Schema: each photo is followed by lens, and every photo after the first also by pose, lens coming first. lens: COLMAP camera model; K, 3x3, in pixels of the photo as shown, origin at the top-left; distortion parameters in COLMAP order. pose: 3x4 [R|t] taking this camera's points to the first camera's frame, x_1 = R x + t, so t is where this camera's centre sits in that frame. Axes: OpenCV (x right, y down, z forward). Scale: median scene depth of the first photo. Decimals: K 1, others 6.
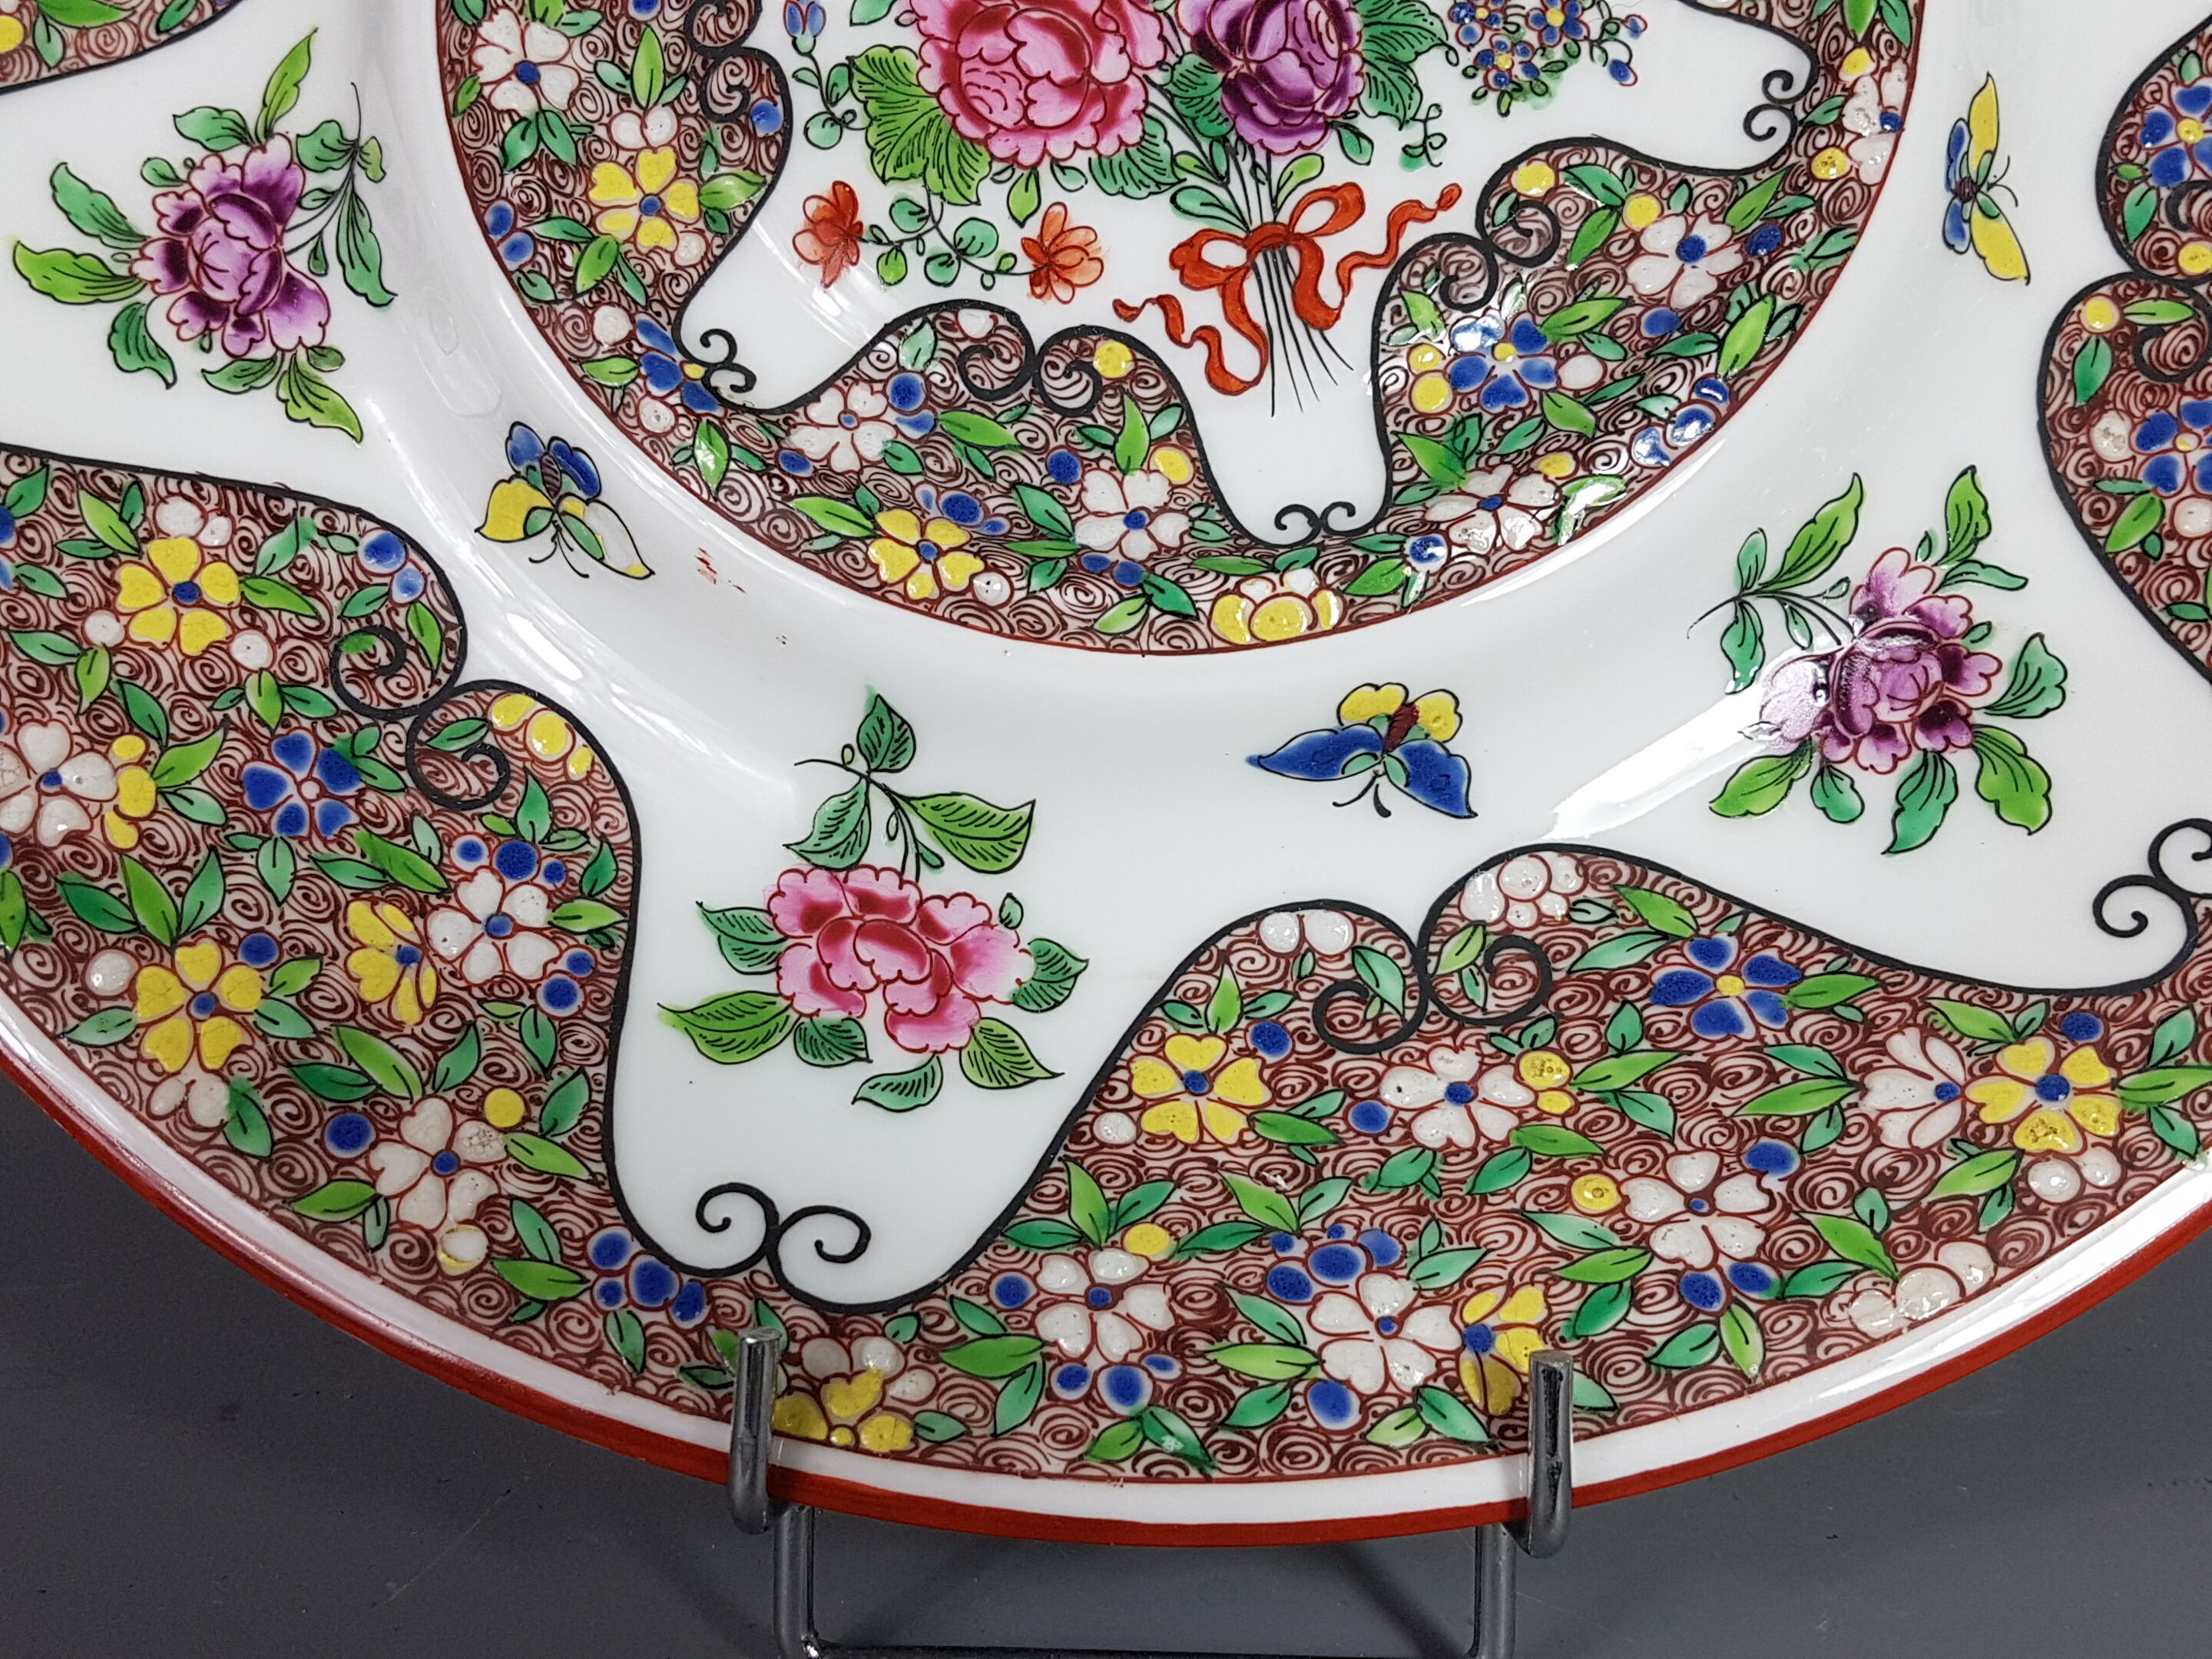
lens RADIAL K [[2472.1, 0, 1077.7], [0, 2472.1, 927.1], [0, 0, 1]] dist [0.322967, -0.762171]
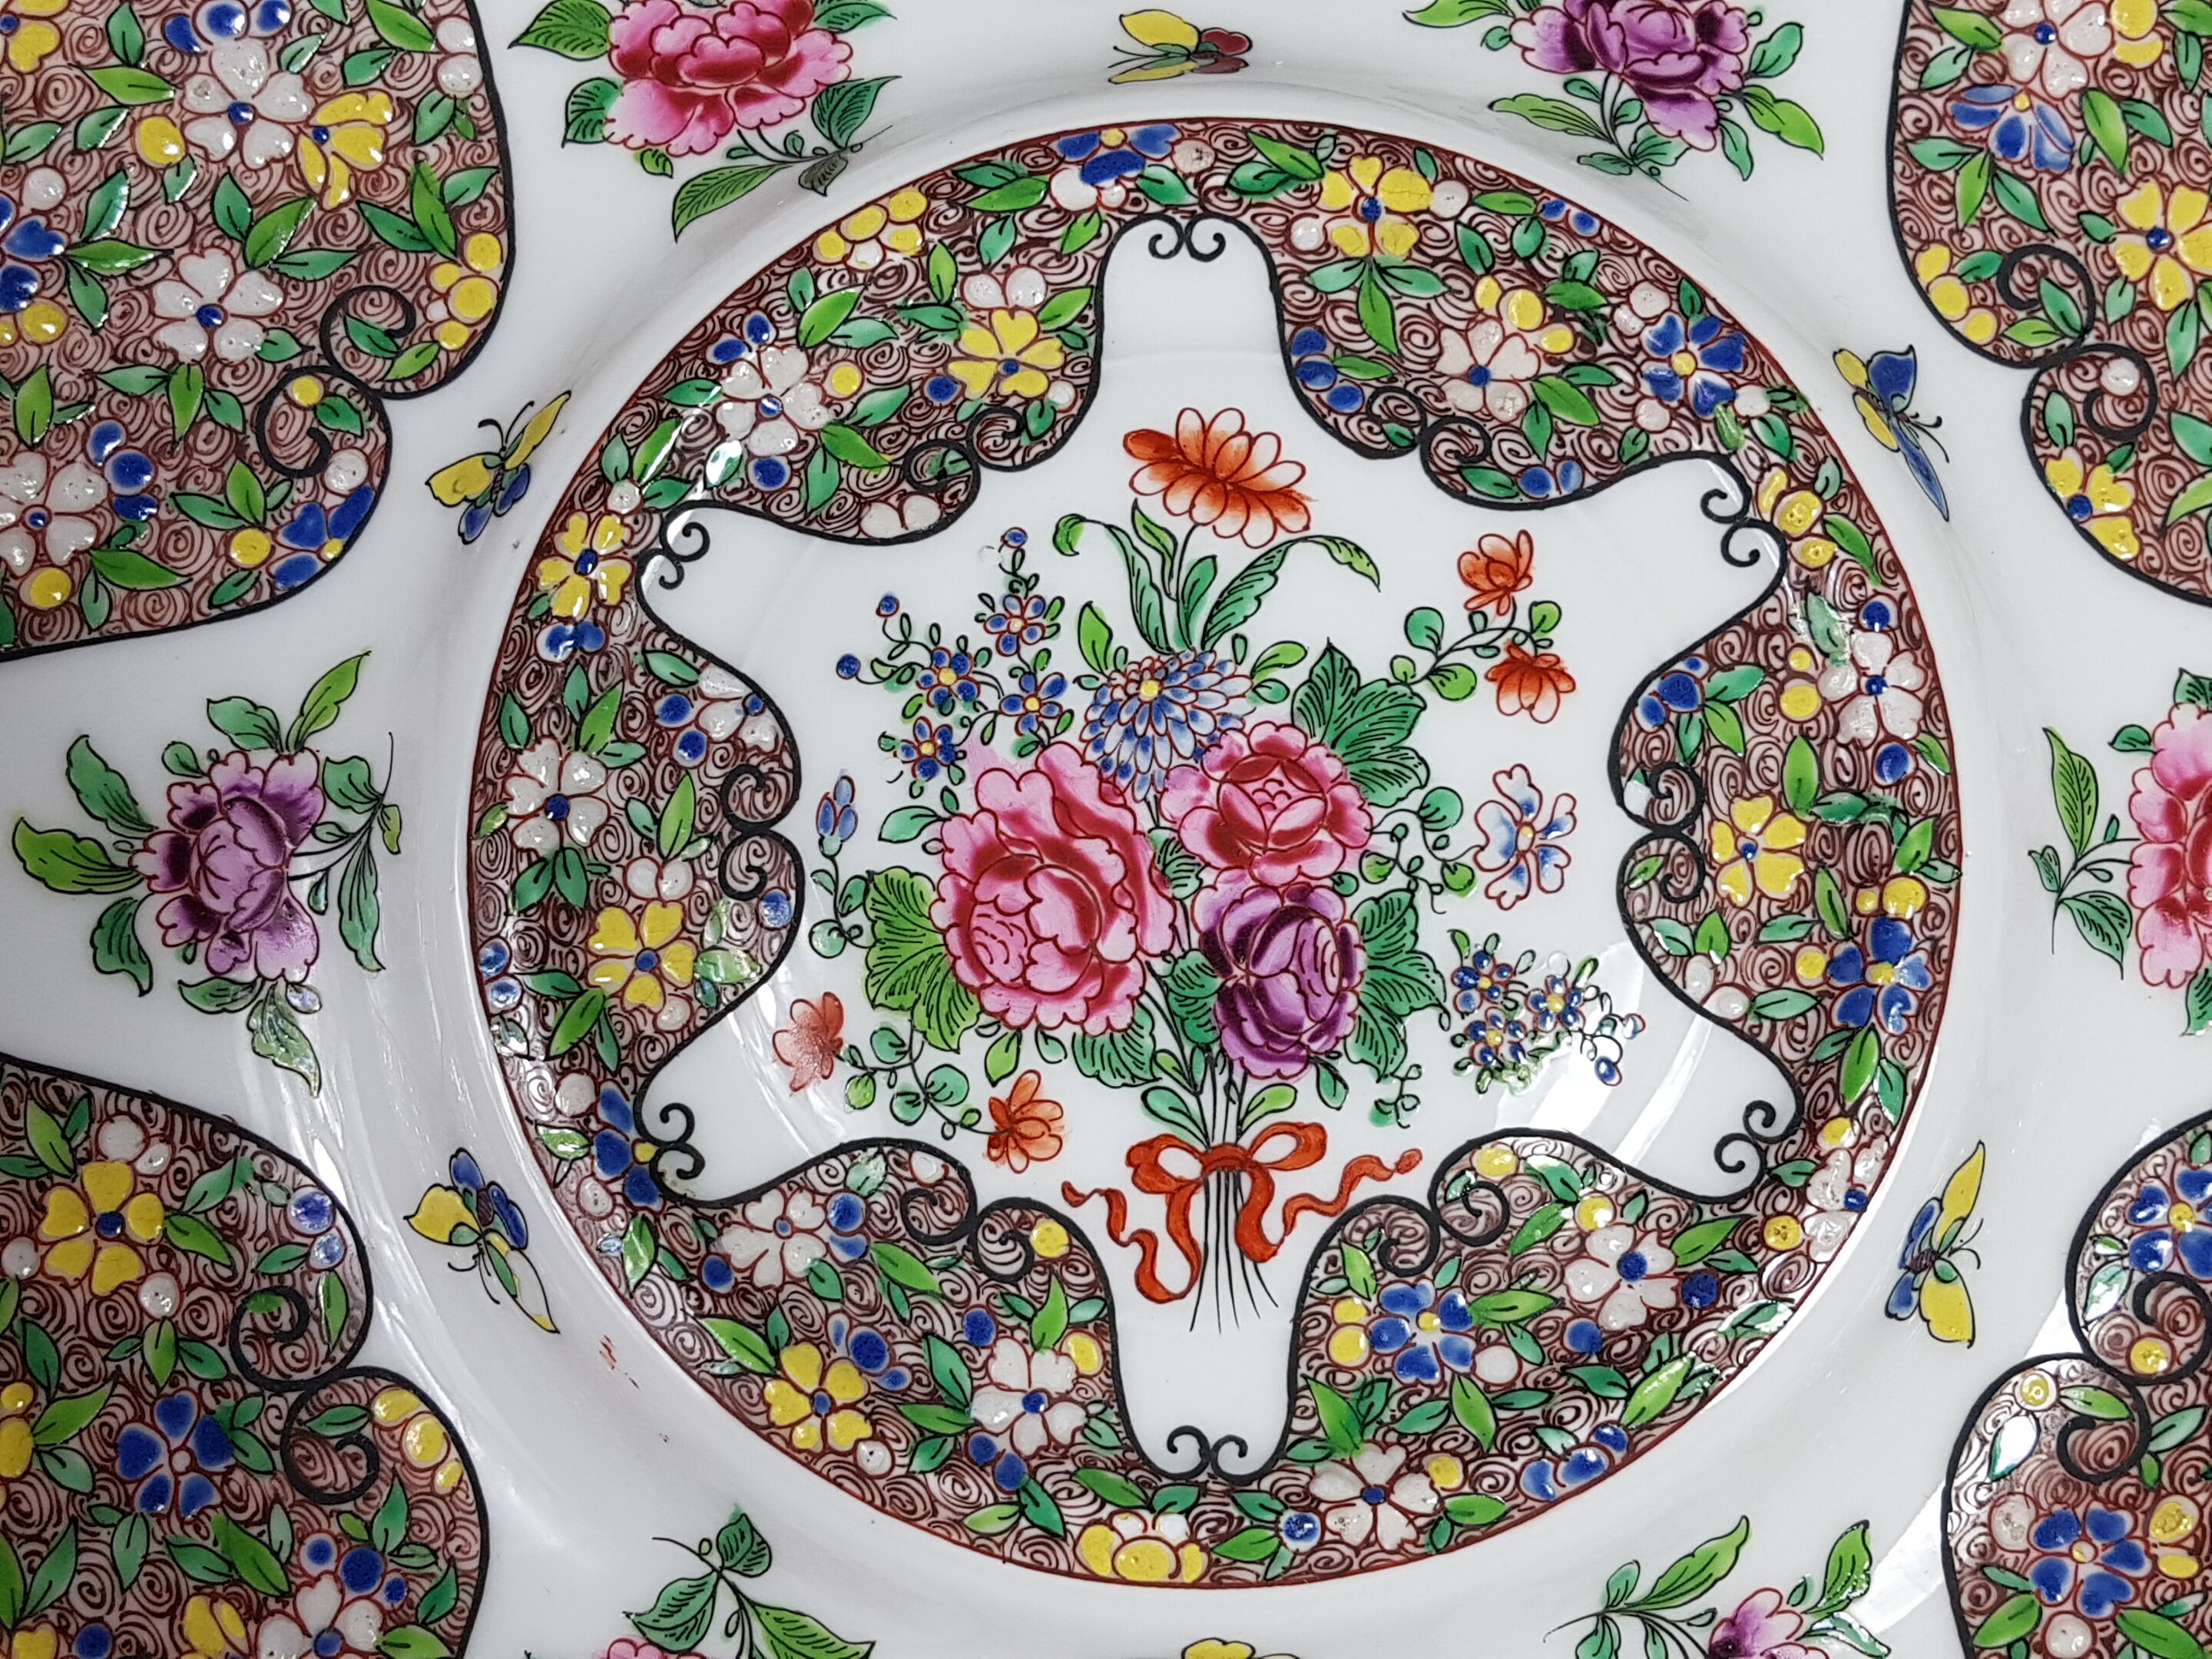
lens RADIAL K [[2804.2, 0, 1110.0], [0, 2804.2, 861.0], [0, 0, 1]] dist [0.328795, -0.796302]
pose [[0.973300, 0.229299, -0.010445, 0.014504], [-0.227479, 0.969655, 0.089567, -0.474965], [0.030665, -0.084800, 0.995926, -0.116851]]
